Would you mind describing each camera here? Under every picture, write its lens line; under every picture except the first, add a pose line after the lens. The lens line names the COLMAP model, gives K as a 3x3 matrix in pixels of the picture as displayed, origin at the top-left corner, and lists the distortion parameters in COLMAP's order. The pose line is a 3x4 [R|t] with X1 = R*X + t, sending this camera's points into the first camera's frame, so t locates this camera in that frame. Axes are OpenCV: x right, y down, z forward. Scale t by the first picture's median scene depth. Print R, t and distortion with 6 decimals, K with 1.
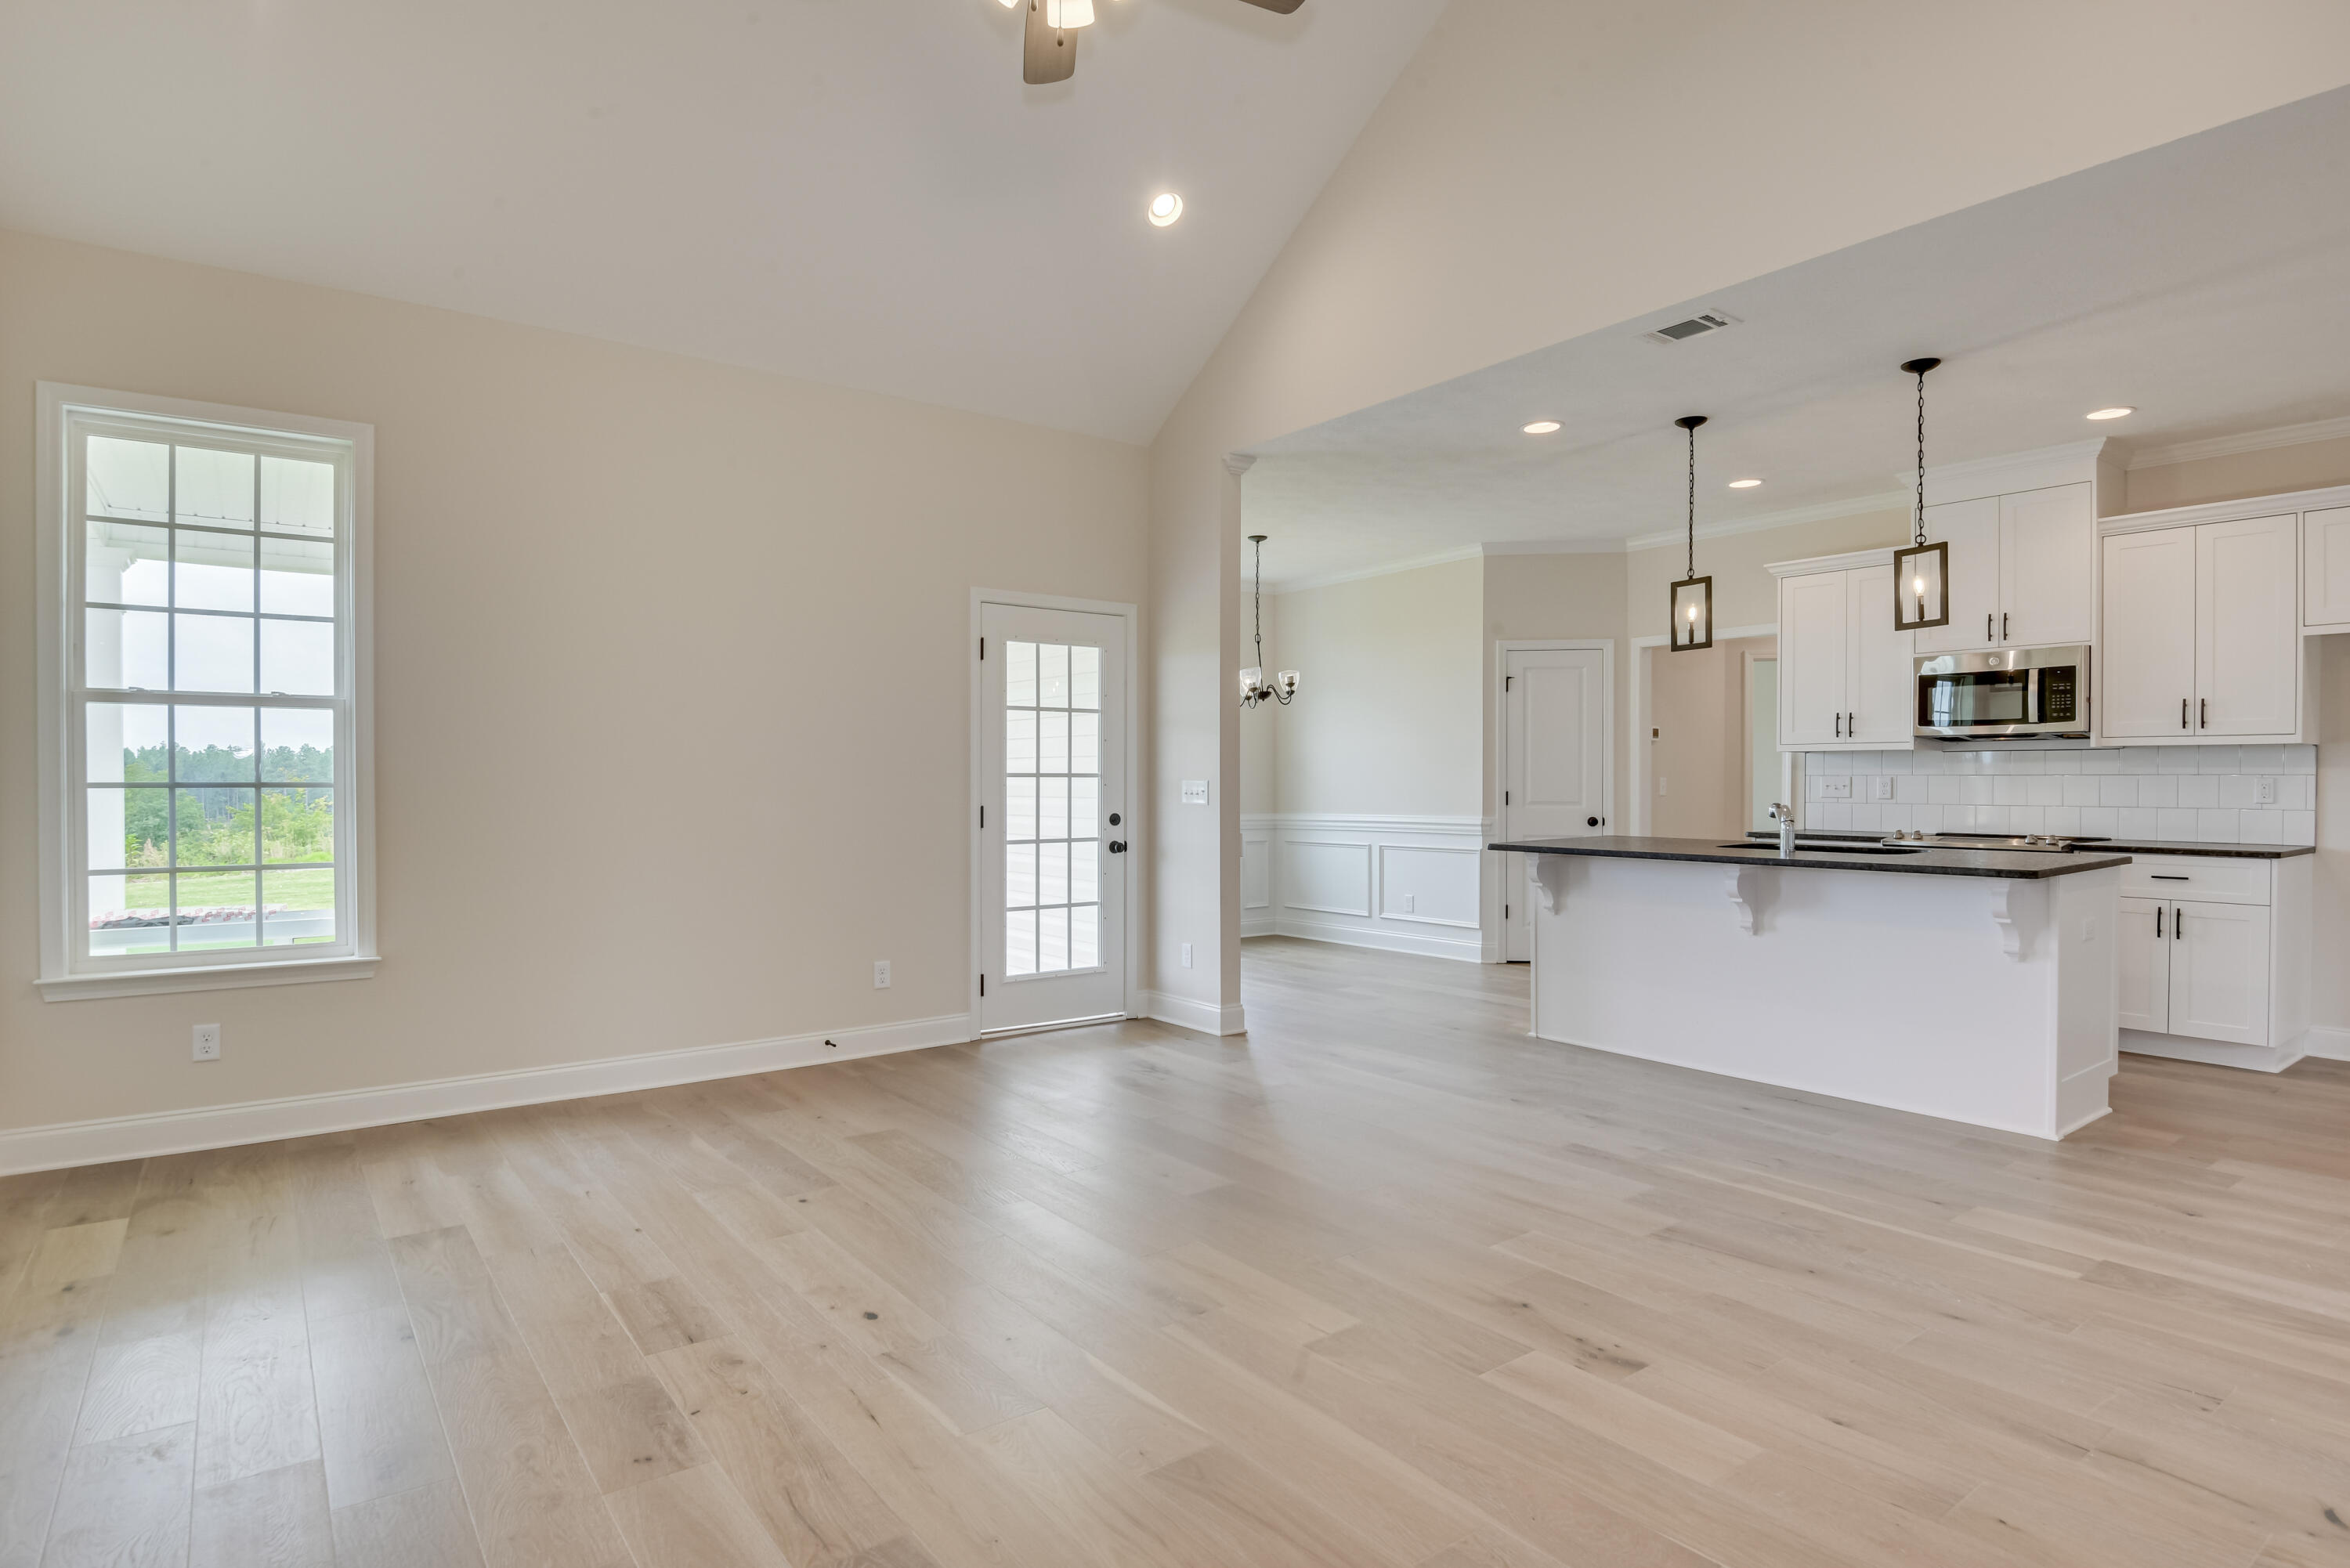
lens RADIAL K [[1238.8, 0, 1156.5], [0, 1238.8, 792.3], [0, 0, 1]] dist [-0.000983, -0.024229]
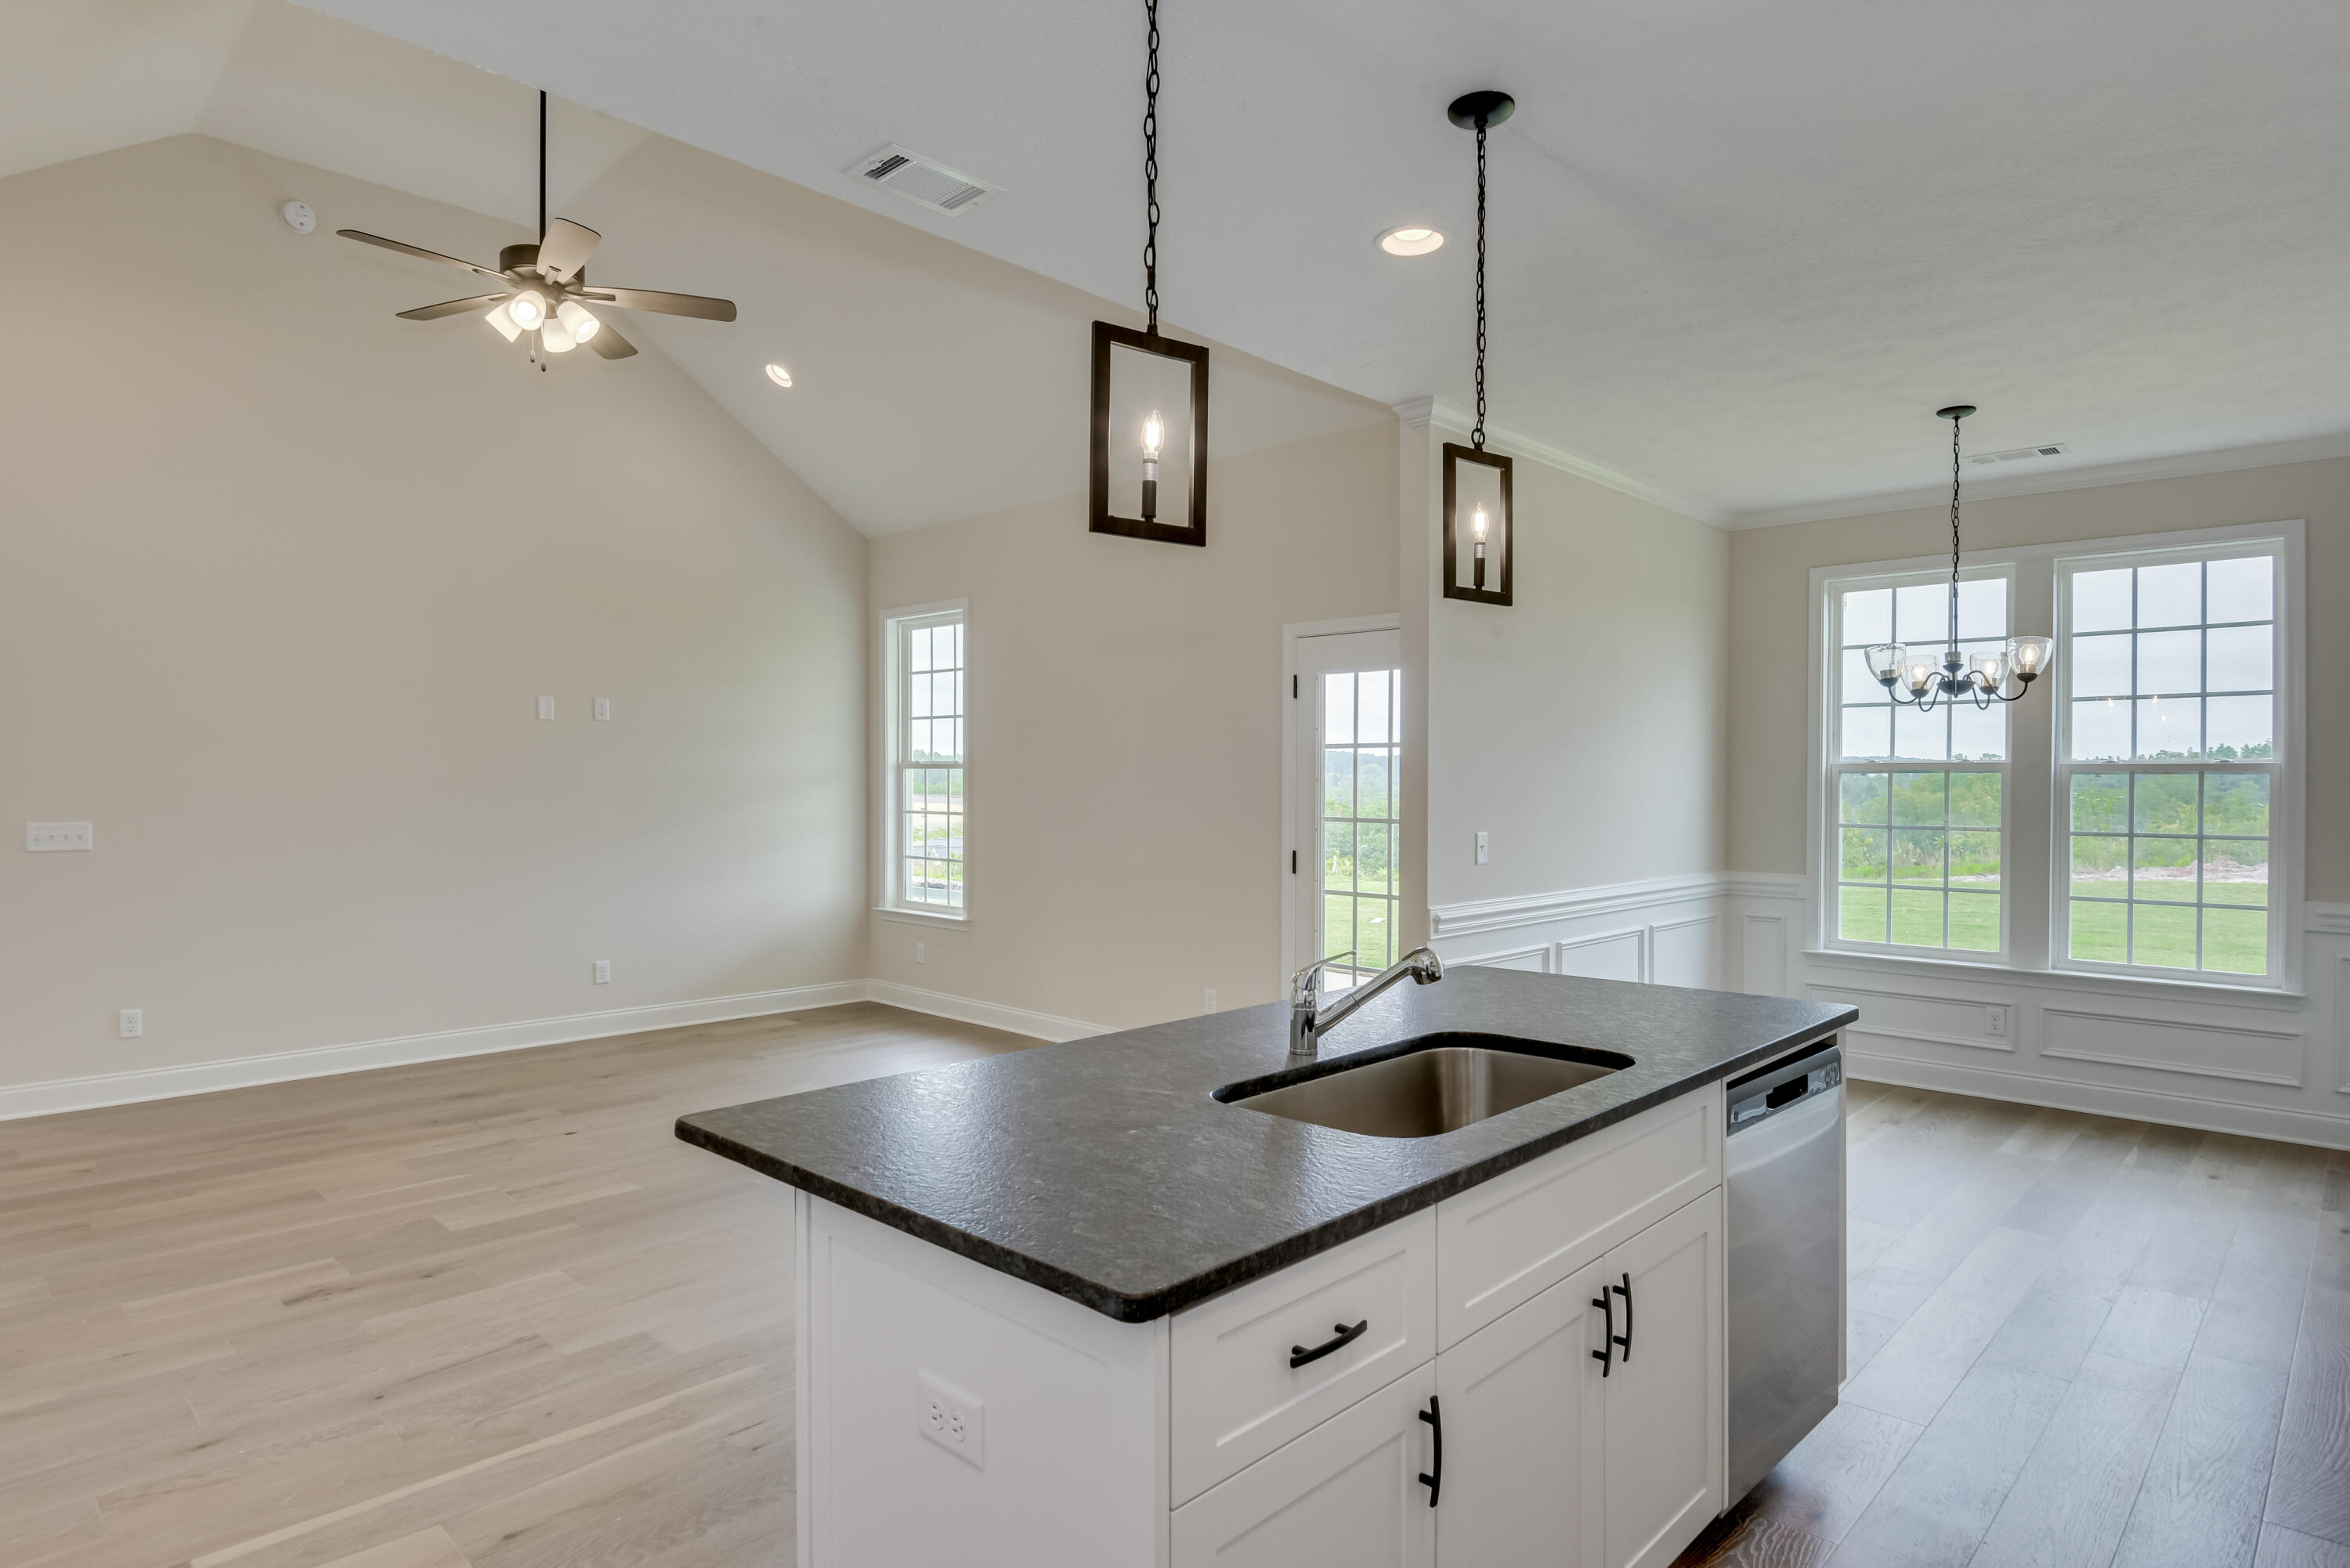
lens RADIAL K [[1238.8, 0, 1156.5], [0, 1238.8, 792.3], [0, 0, 1]] dist [-0.000983, -0.024229]
pose [[0.177889, 0.011811, -0.983980, 0.858873], [-0.011379, 0.999886, 0.009945, -0.046065], [0.983985, 0.009428, 0.178003, 0.786443]]
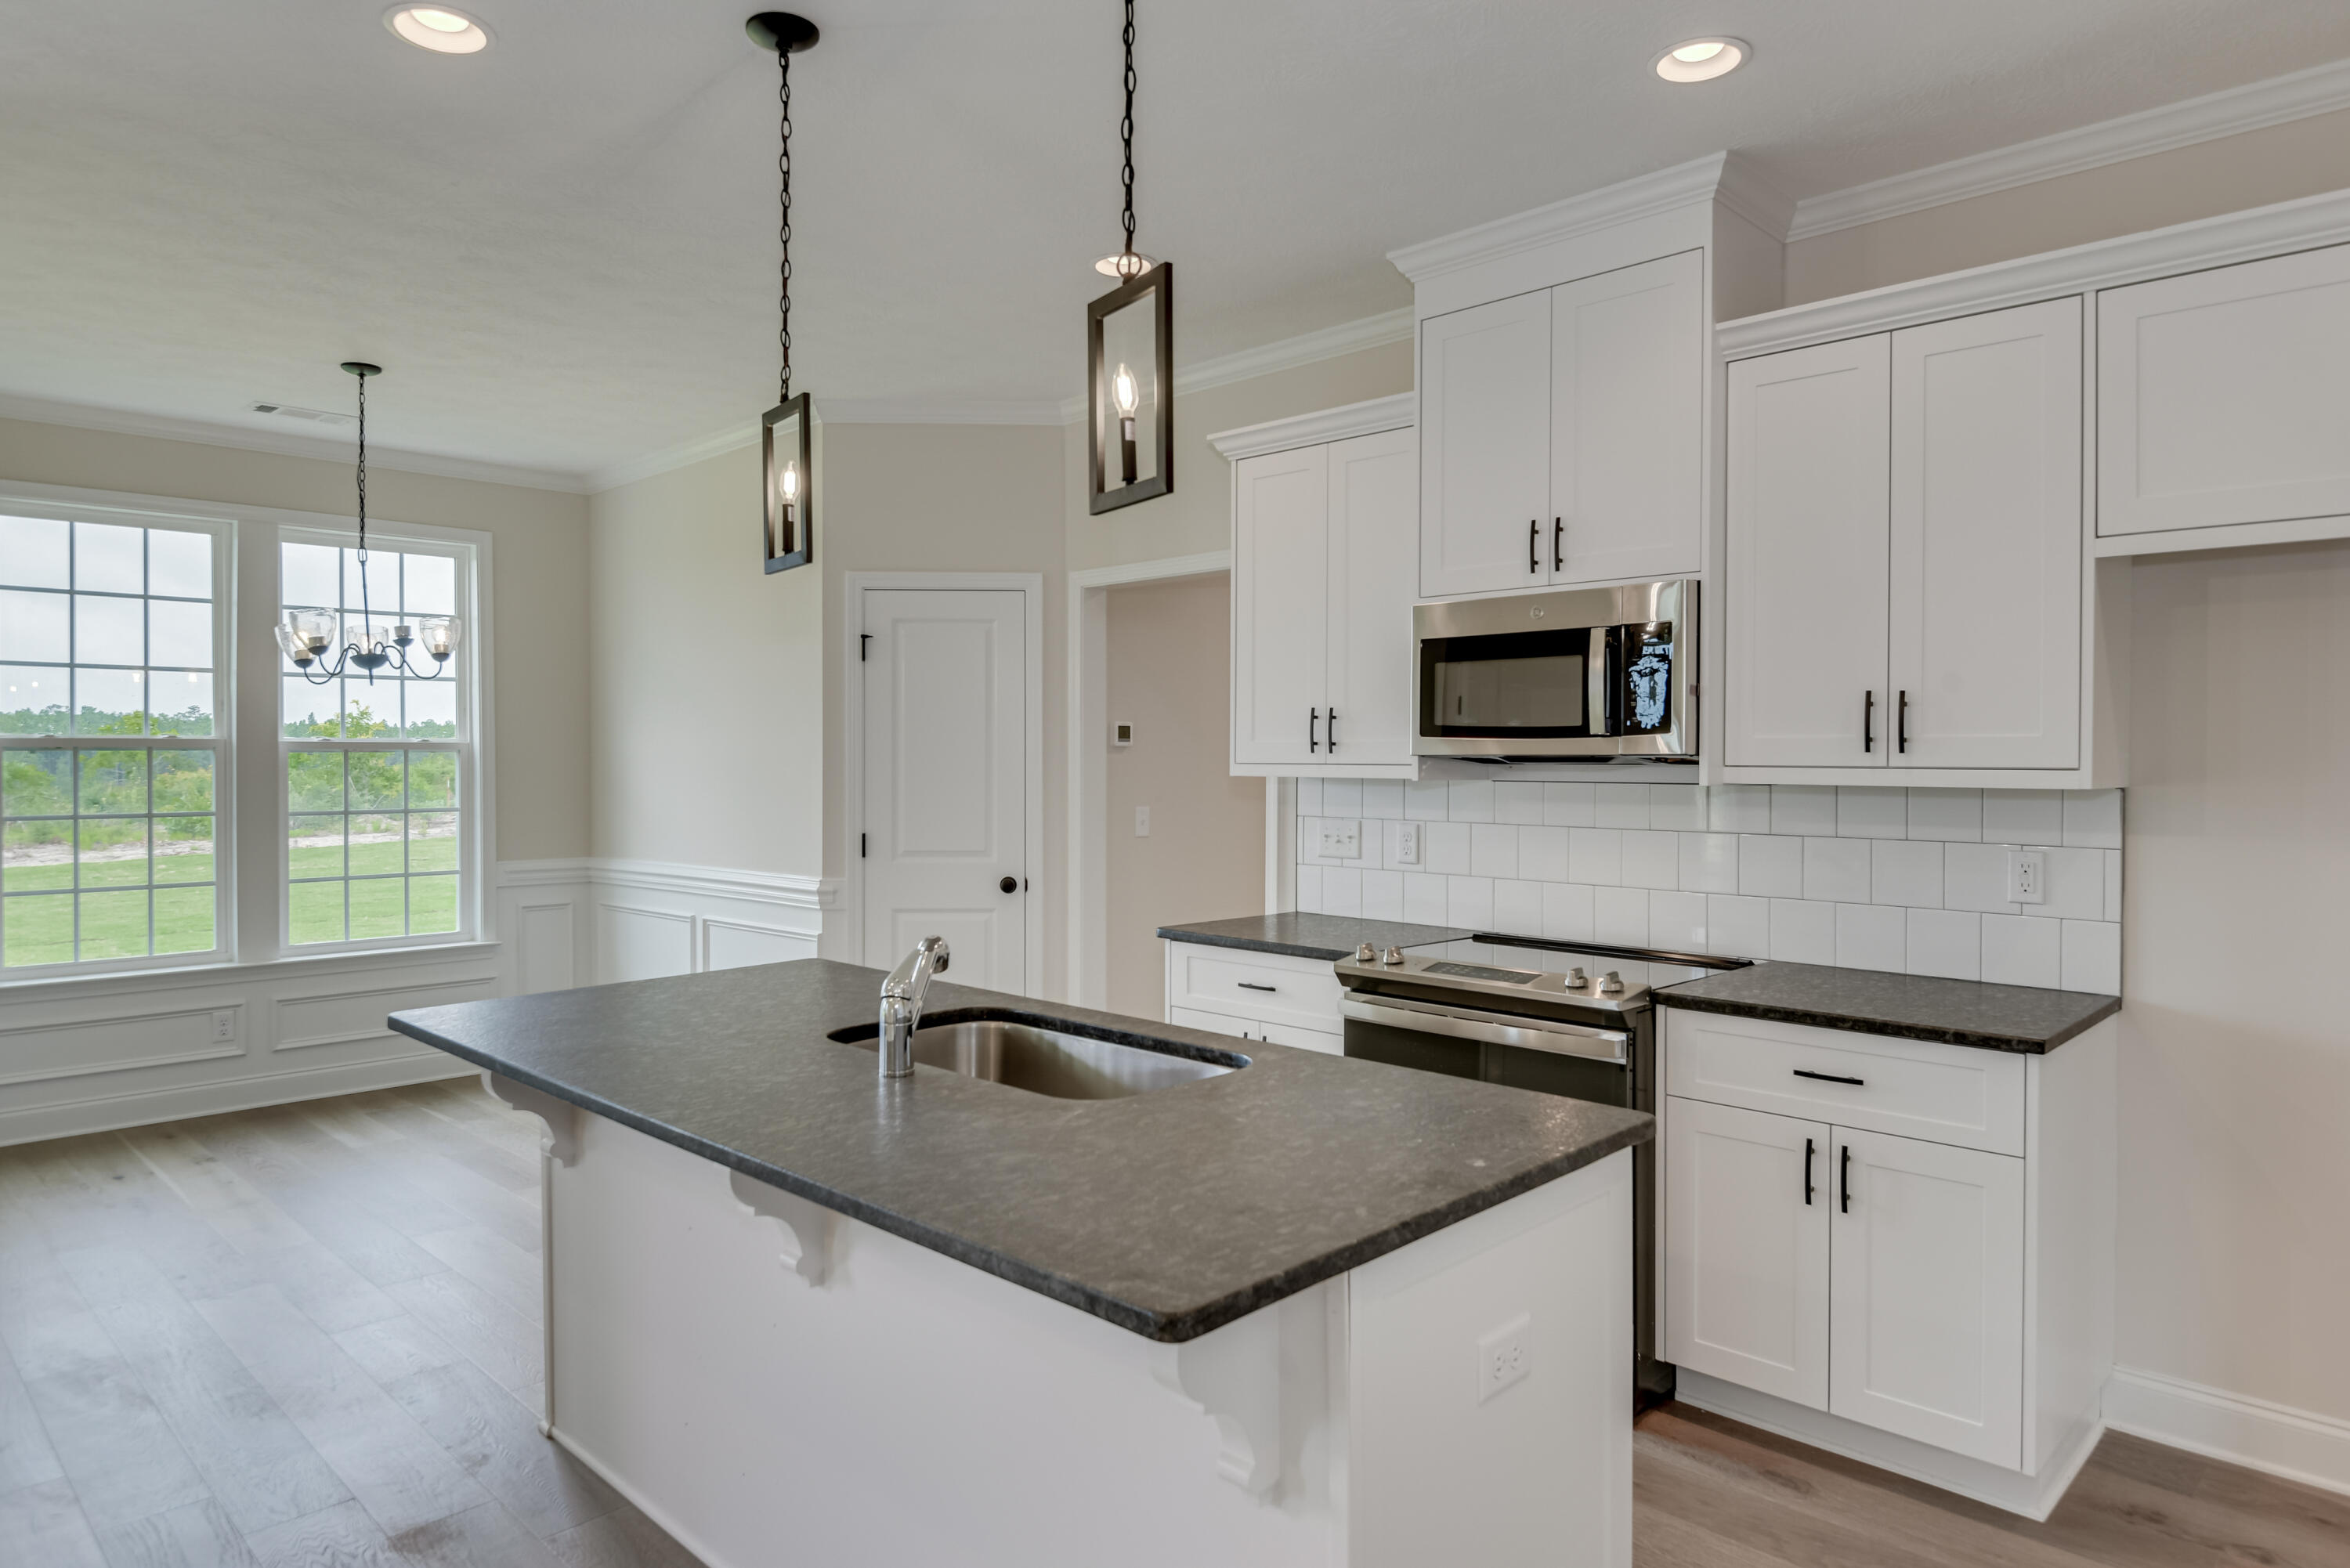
lens RADIAL K [[1394.2, 0, 1169.8], [0, 1394.2, 763.0], [0, 0, 1]] dist [-0.024747, -0.001370]
pose [[0.988708, 0.000625, 0.149853, 0.488408], [0.000076, 0.999989, -0.004668, -0.045599], [-0.149854, 0.004627, 0.988697, 0.503463]]
